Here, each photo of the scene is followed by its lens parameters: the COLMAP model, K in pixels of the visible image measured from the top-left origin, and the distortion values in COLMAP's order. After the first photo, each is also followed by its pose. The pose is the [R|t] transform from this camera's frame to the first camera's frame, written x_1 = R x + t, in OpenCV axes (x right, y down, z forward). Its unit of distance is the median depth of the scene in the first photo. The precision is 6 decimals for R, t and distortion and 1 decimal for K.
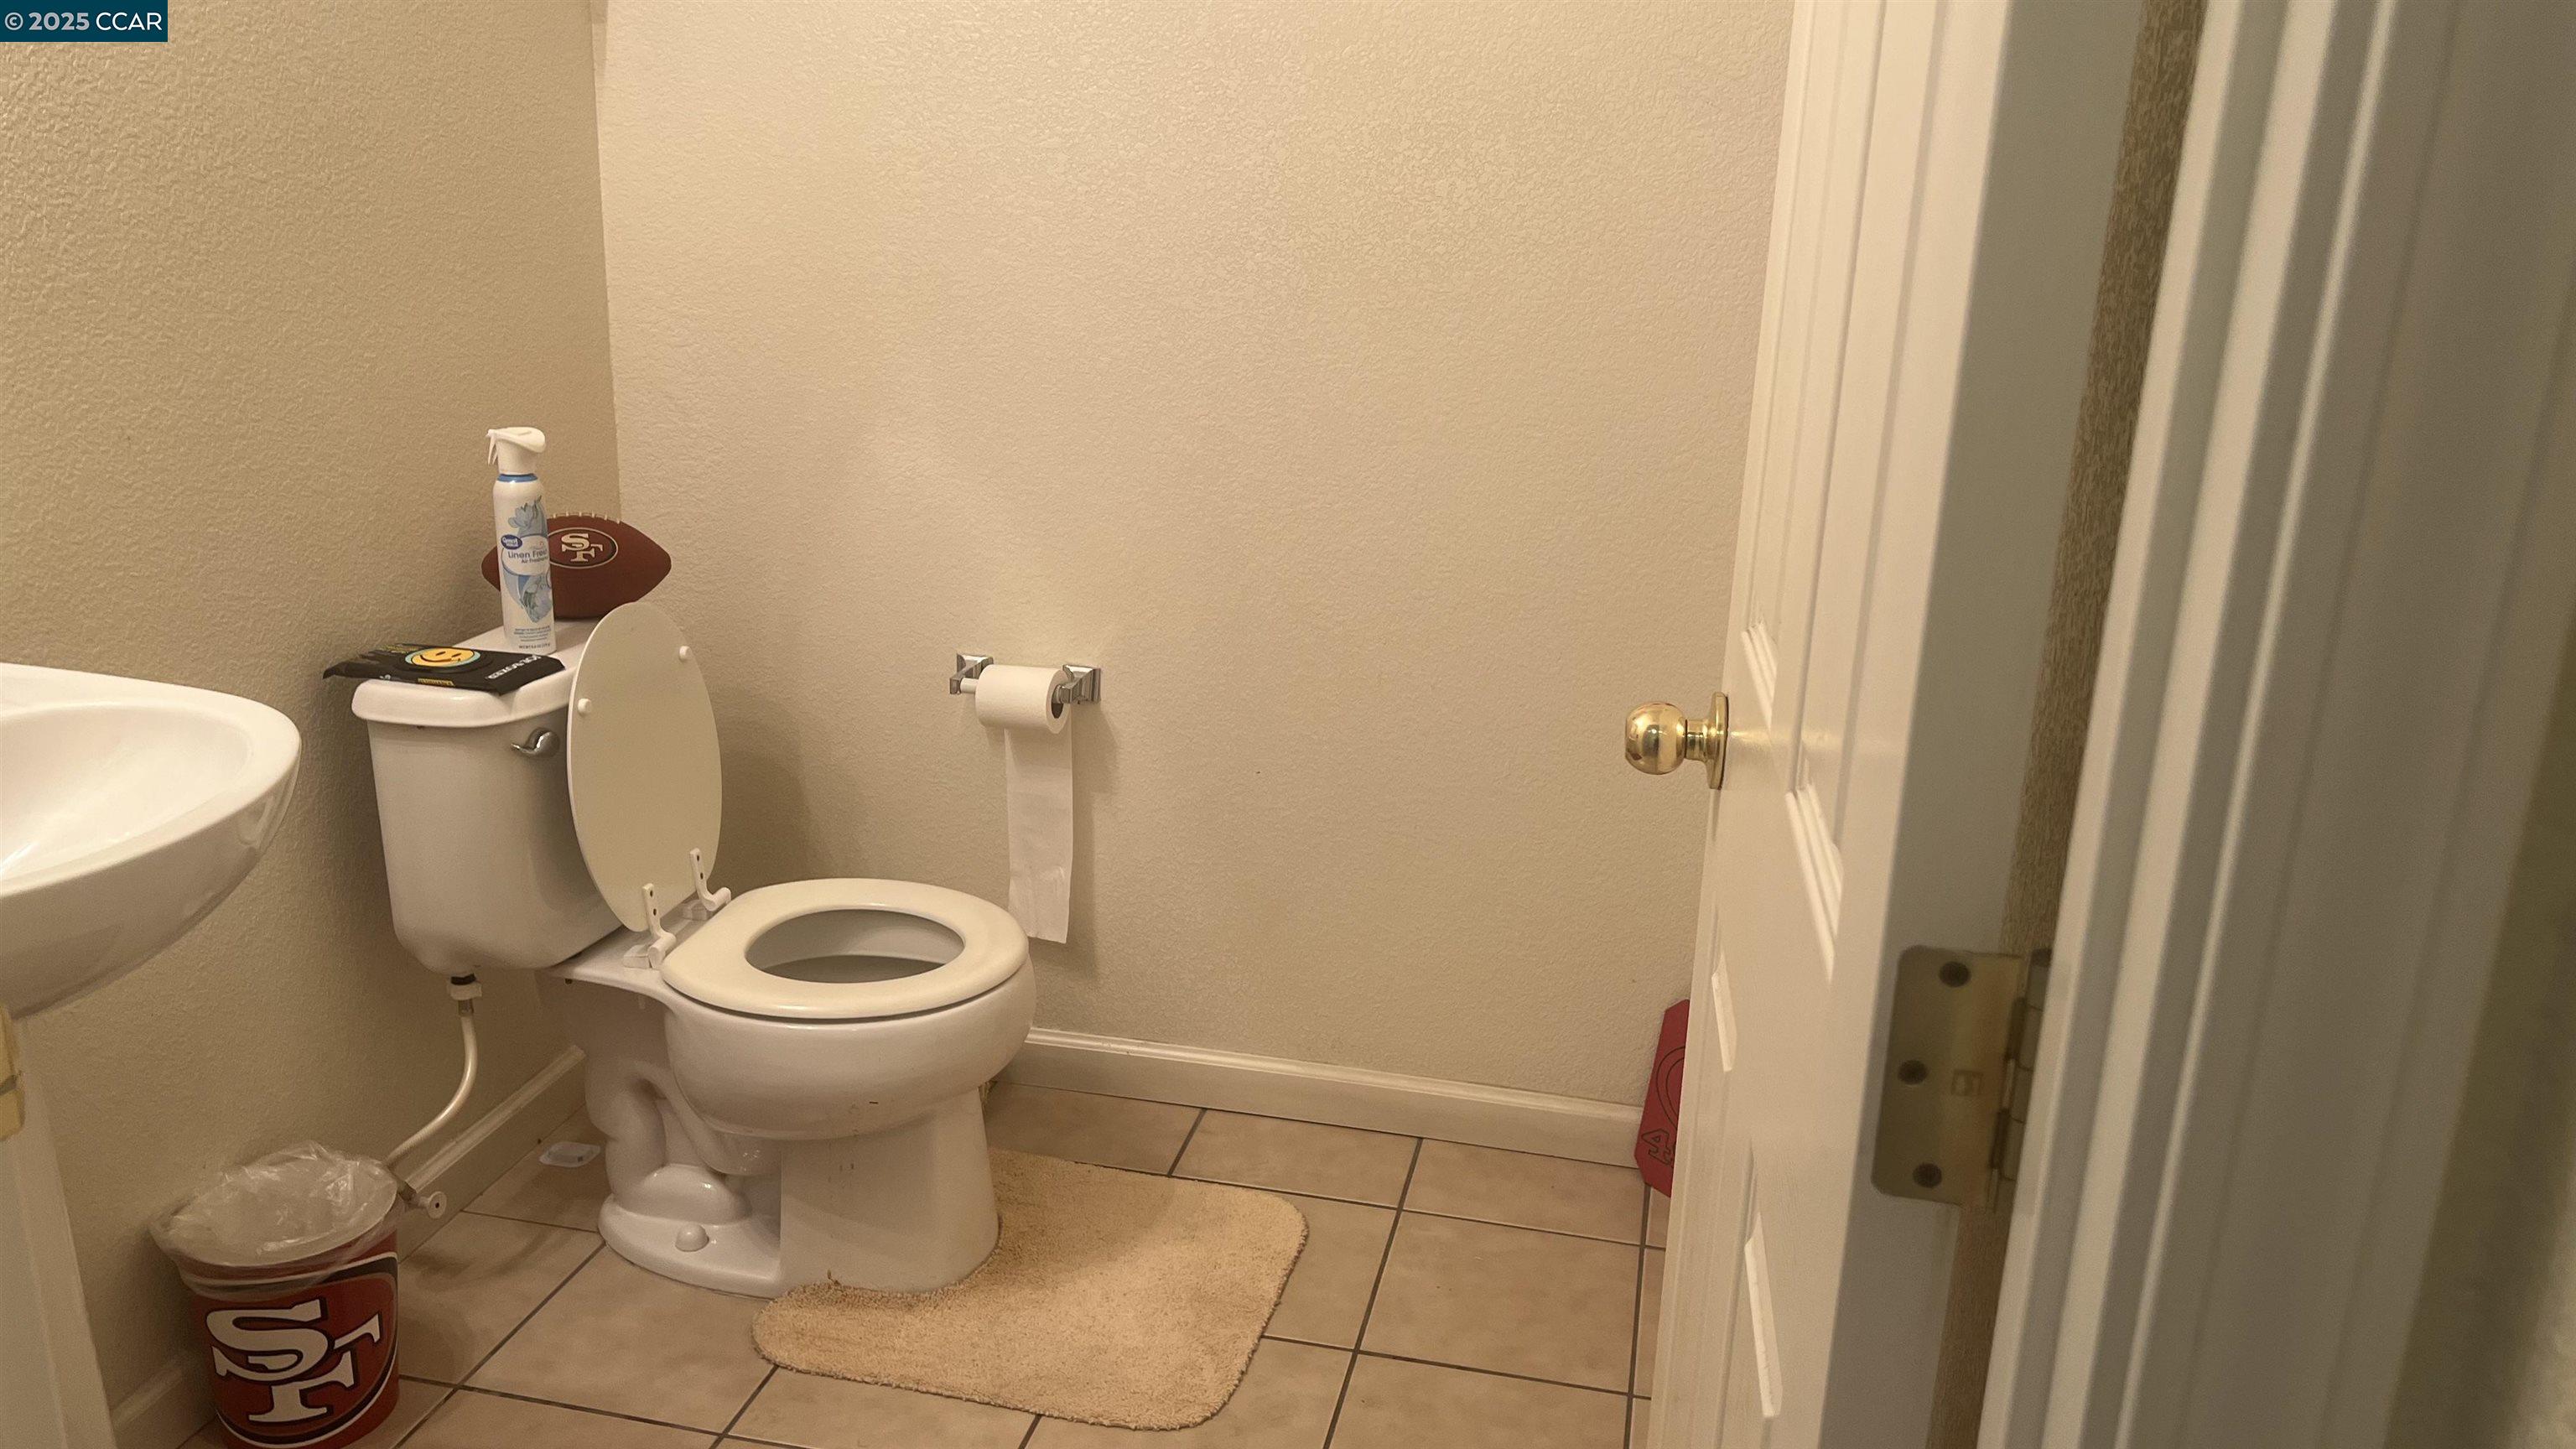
lens RADIAL K [[1995.6, 0, 1288.0], [0, 1995.6, 724.5], [0, 0, 1]] dist [0.018143, 0.005428]
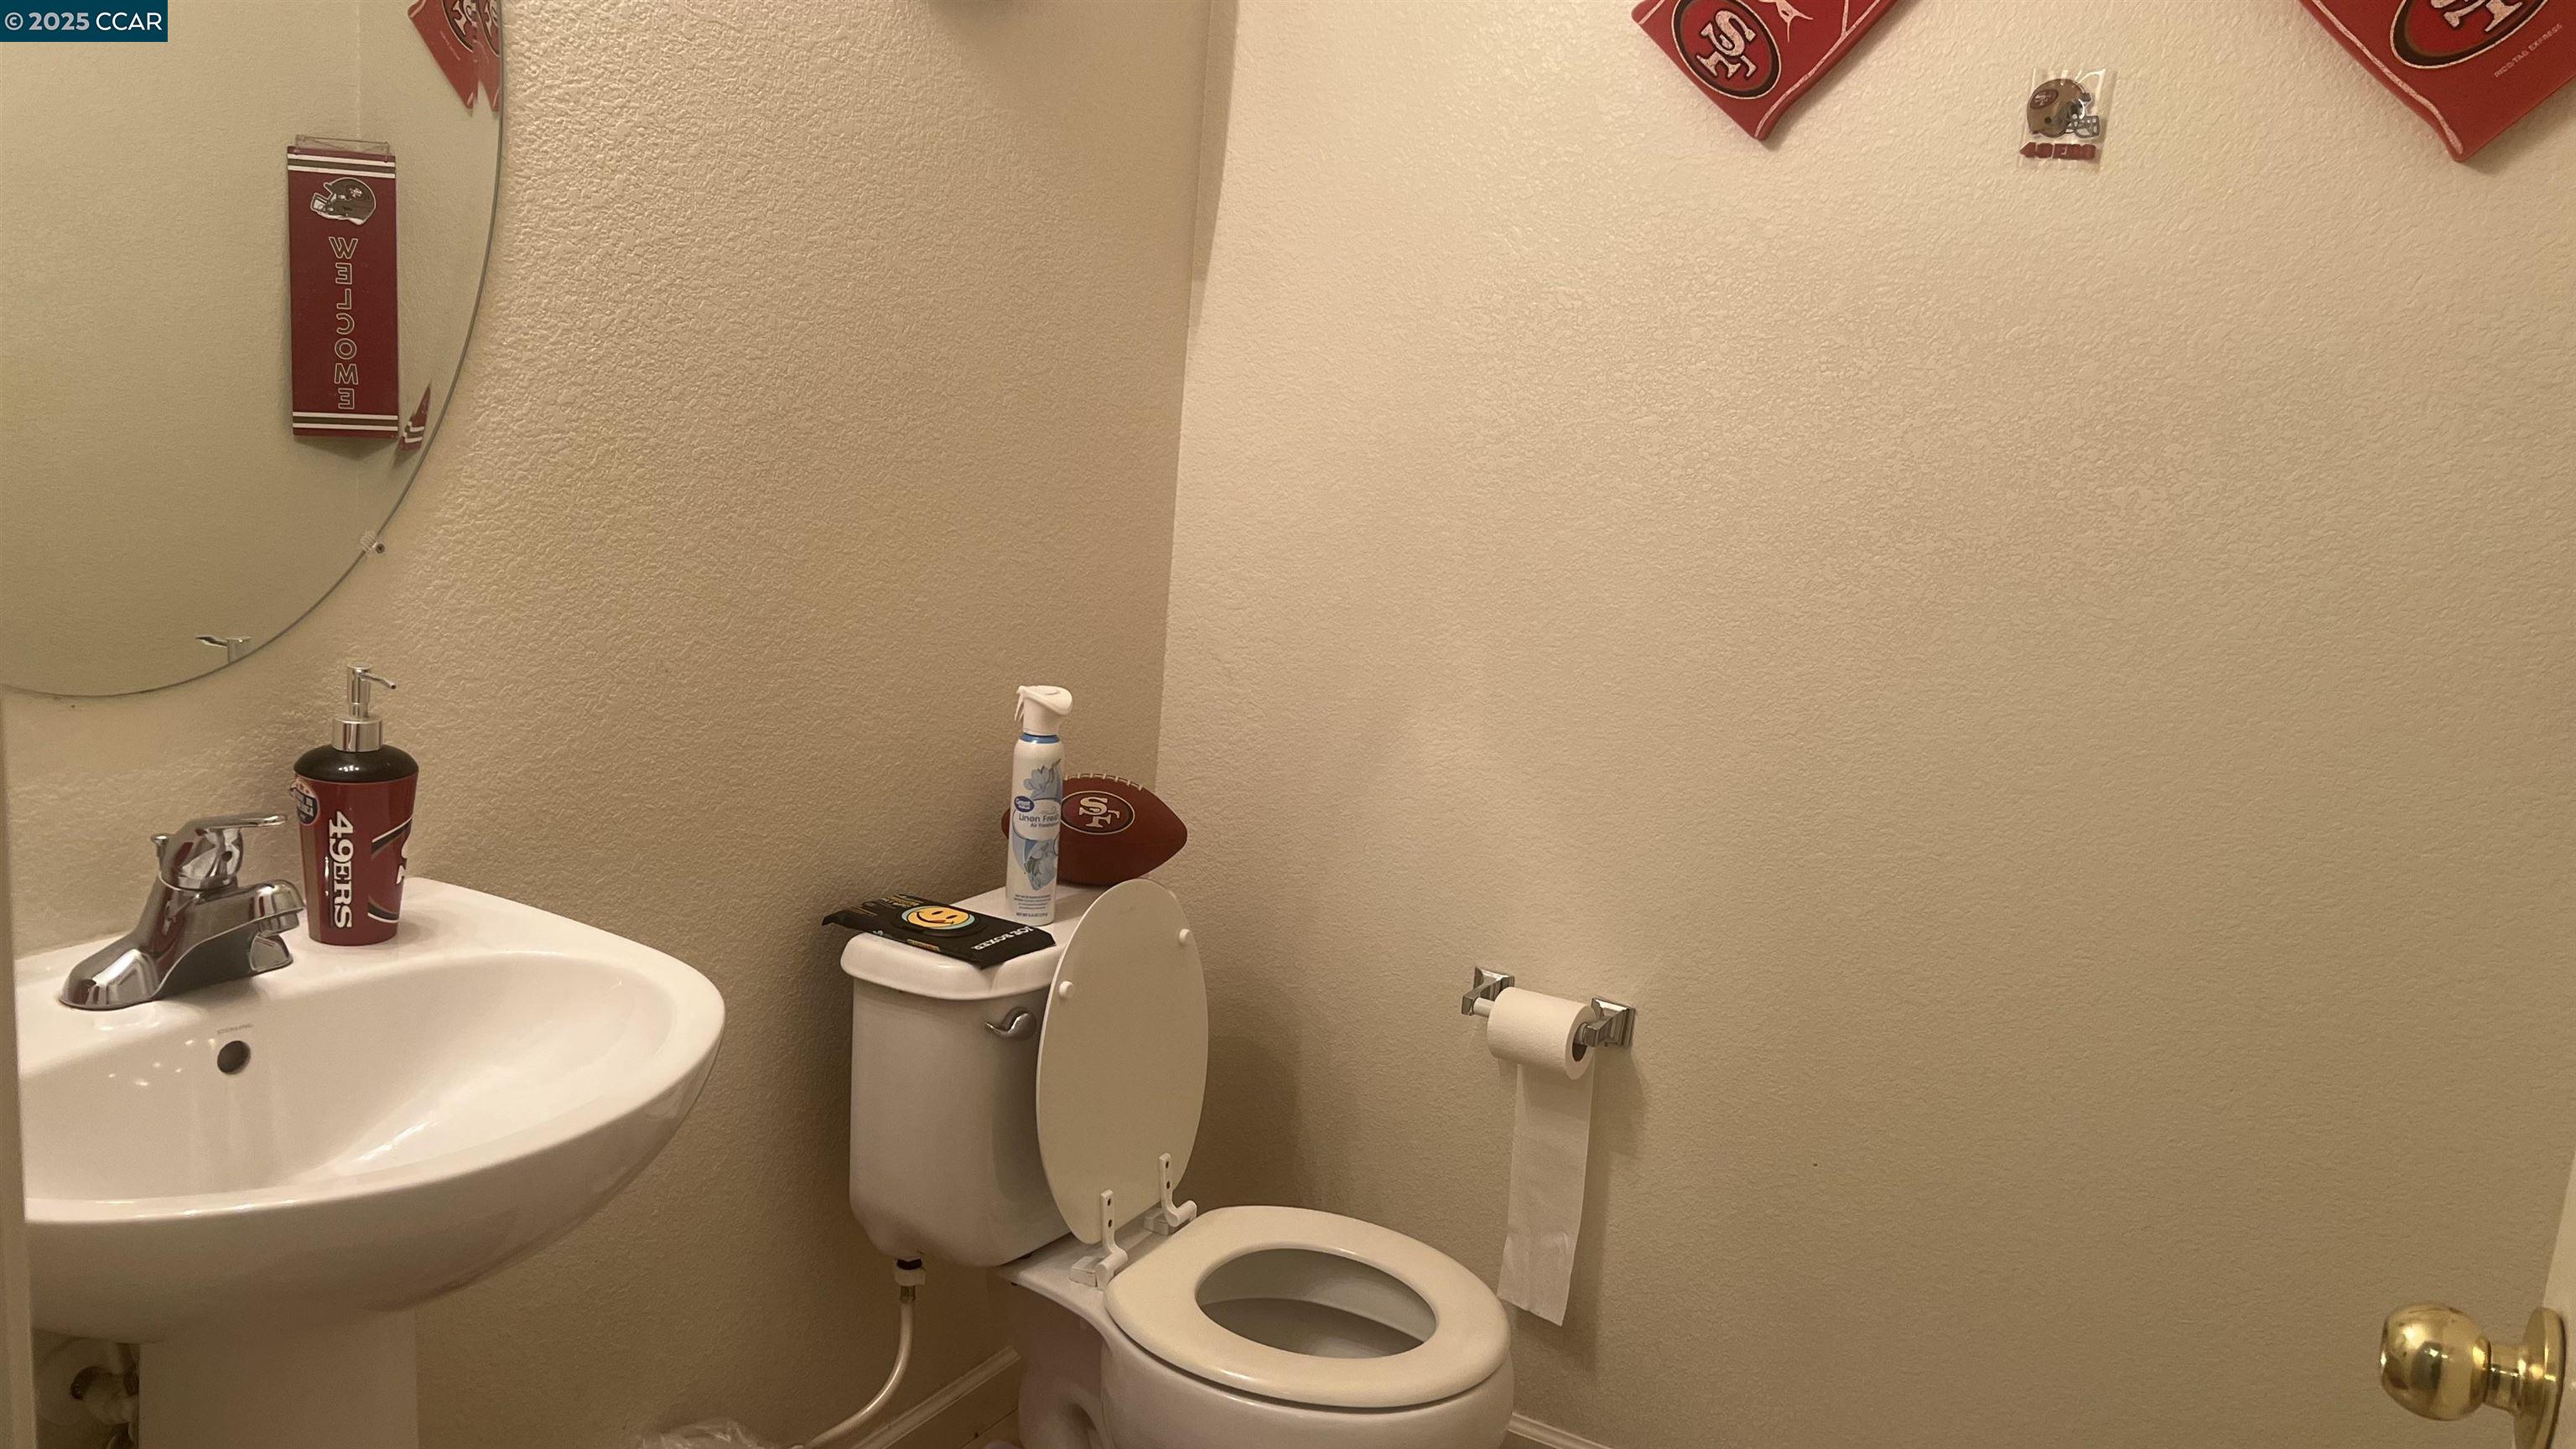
lens RADIAL K [[1959.7, 0, 1288.0], [0, 1959.7, 724.5], [0, 0, 1]] dist [0.155927, -0.162633]
pose [[0.952684, 0.096275, -0.288314, -0.002125], [-0.130041, 0.986422, -0.100307, -0.050544], [0.274743, 0.133054, 0.952267, 0.137527]]
